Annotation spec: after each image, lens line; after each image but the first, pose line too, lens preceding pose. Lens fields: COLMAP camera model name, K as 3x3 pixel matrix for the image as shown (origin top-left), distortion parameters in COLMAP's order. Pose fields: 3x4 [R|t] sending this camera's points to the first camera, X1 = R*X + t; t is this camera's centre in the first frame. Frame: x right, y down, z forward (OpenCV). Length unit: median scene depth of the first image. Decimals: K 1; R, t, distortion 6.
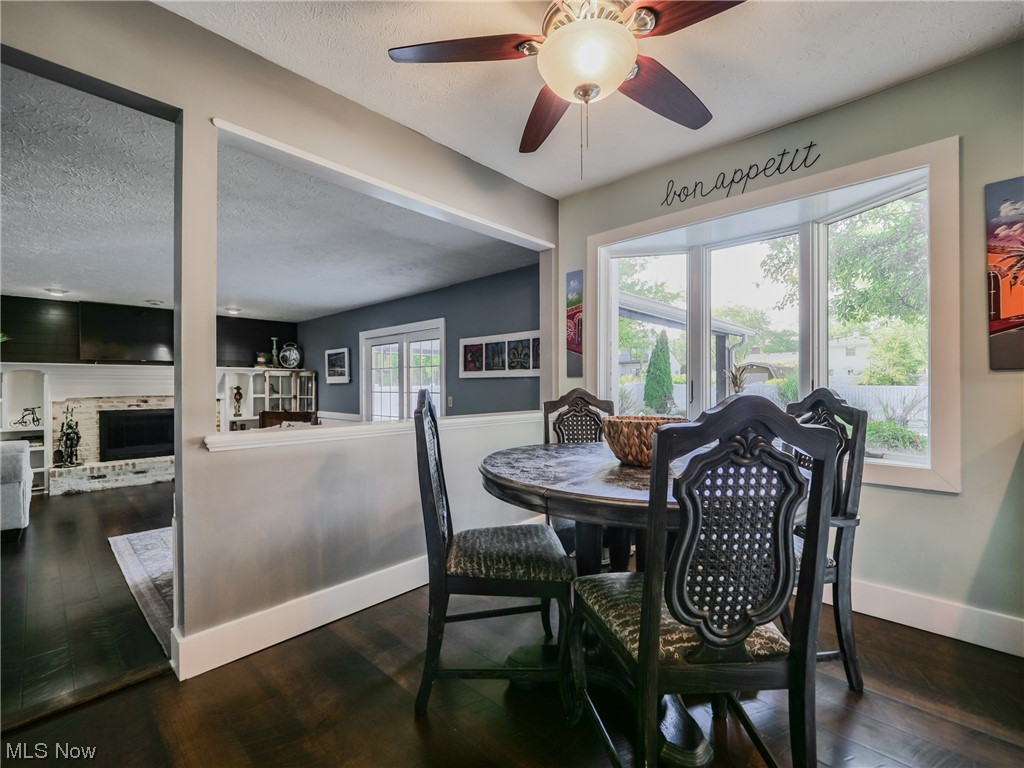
lens RADIAL K [[451.5, 0, 509.5], [0, 451.5, 388.4], [0, 0, 1]] dist [-0.009050, 0.001799]
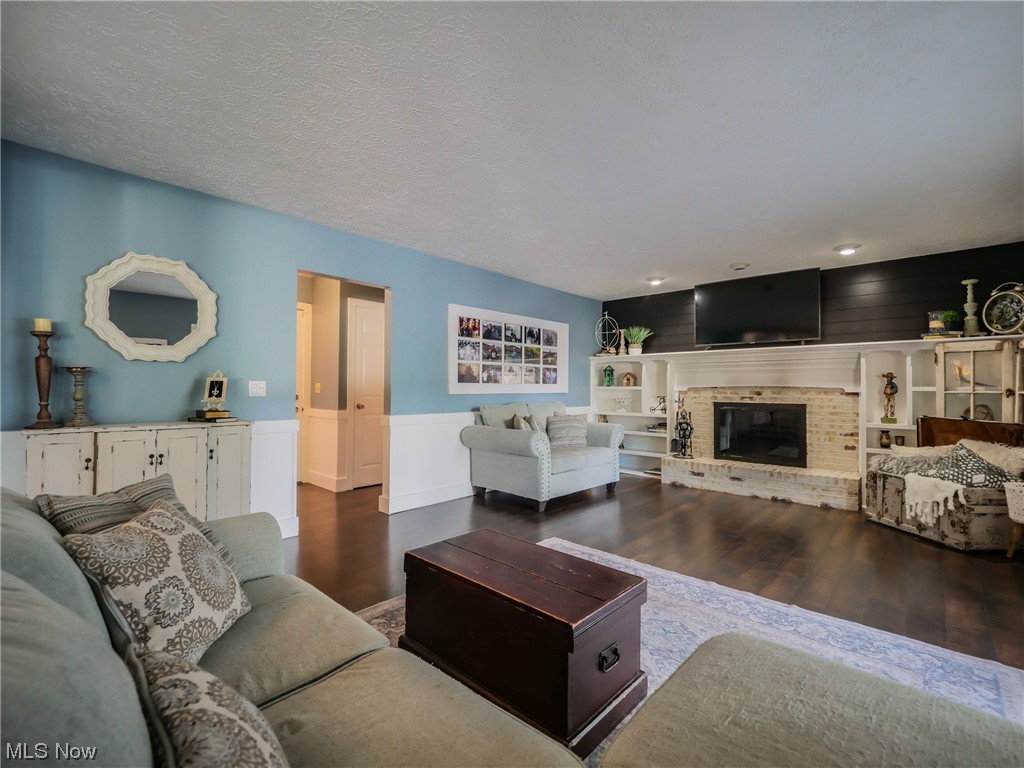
lens RADIAL K [[451.5, 0, 516.4], [0, 451.5, 390.0], [0, 0, 1]] dist [-0.009050, 0.001799]
pose [[0.026278, 0.003871, -0.999647, -0.012824], [-0.013406, 0.999904, 0.003520, 0.027123], [0.999565, 0.013308, 0.026328, 0.564893]]
